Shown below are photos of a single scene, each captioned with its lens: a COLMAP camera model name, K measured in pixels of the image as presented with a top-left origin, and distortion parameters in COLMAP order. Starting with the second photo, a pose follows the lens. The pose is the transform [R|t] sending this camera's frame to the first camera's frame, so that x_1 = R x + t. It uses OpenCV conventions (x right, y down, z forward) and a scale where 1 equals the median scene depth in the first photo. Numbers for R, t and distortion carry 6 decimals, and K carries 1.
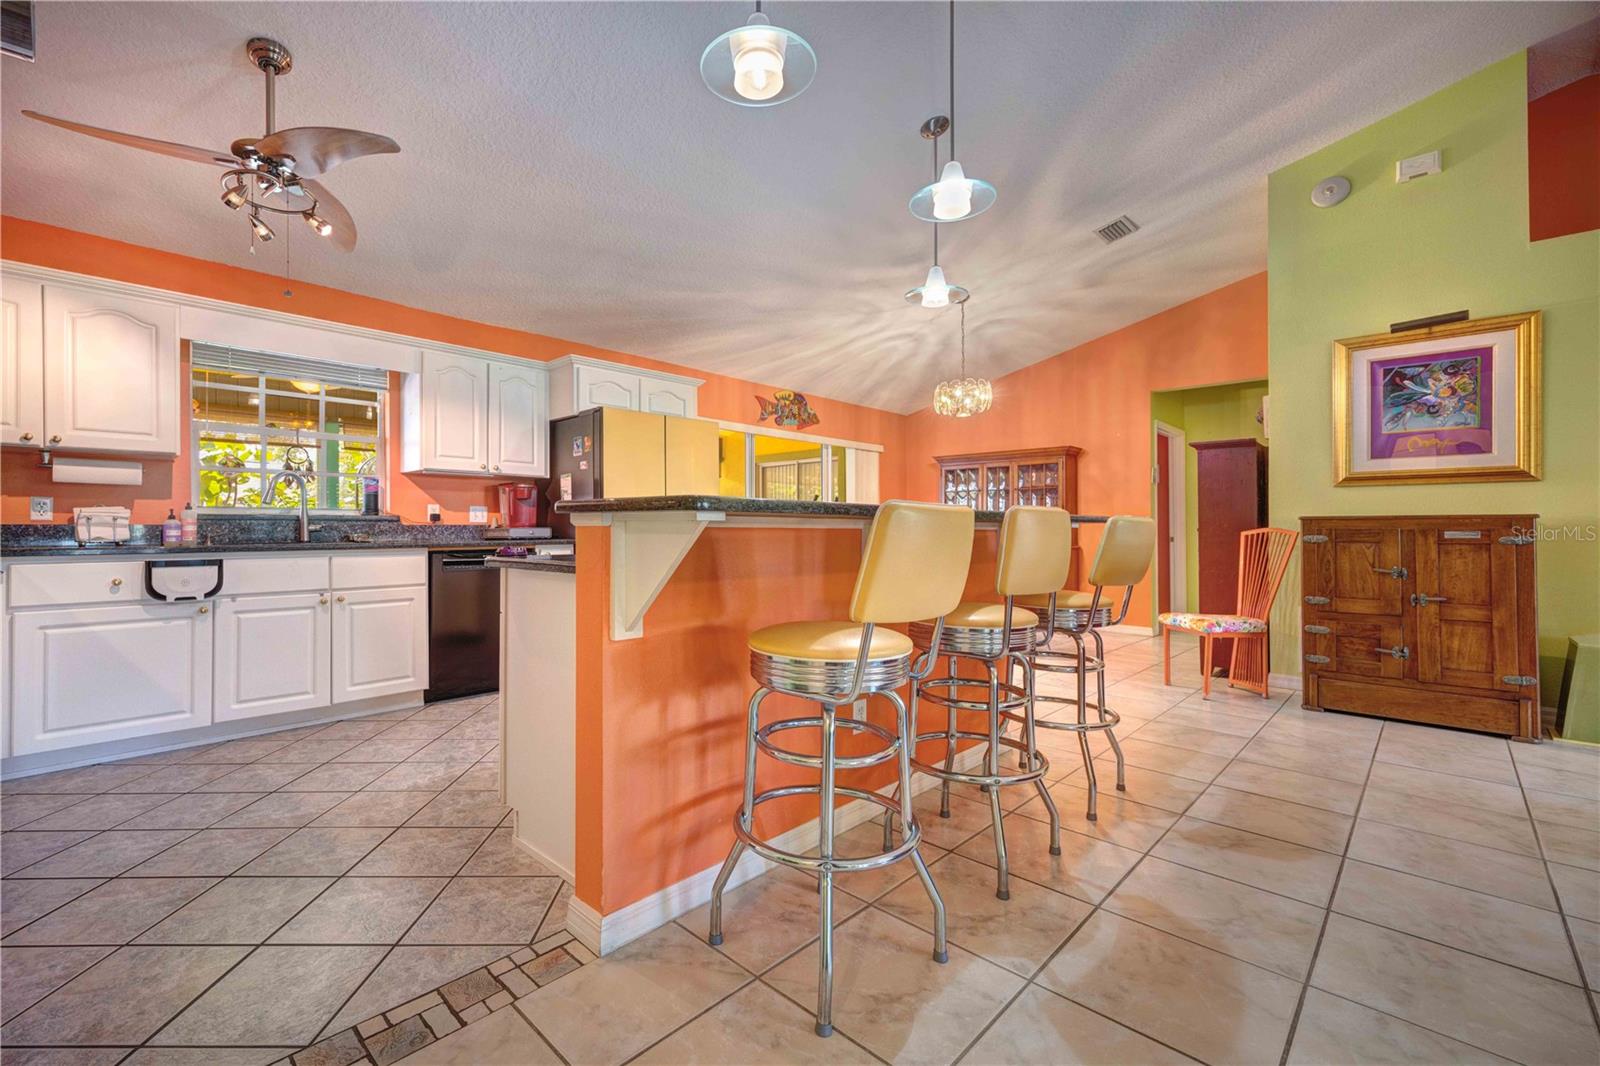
lens RADIAL K [[679.4, 0, 789.4], [0, 679.4, 529.0], [0, 0, 1]] dist [0.012906, 0.000062]
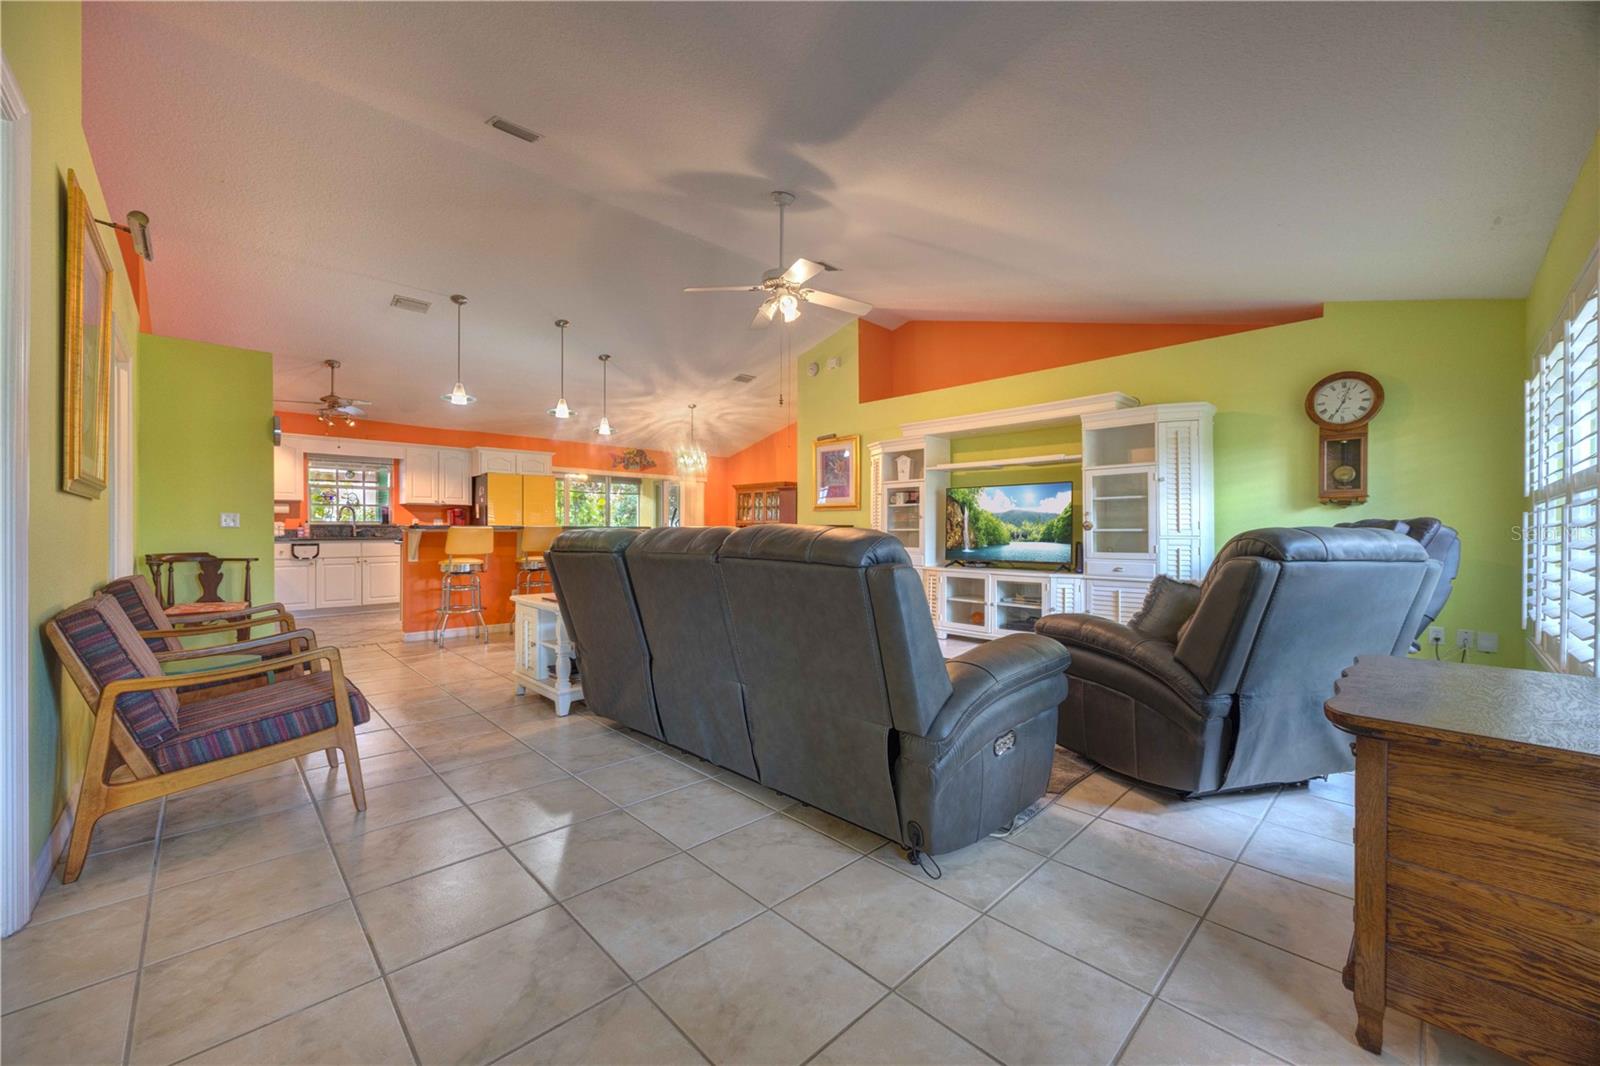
lens RADIAL K [[632.4, 0, 762.8], [0, 632.4, 531.6], [0, 0, 1]] dist [0.000632, -0.000989]
pose [[0.995483, 0.000445, -0.094943, 0.821596], [0.000091, 0.999984, 0.005637, -0.009527], [0.094944, -0.005620, 0.995467, -0.935470]]
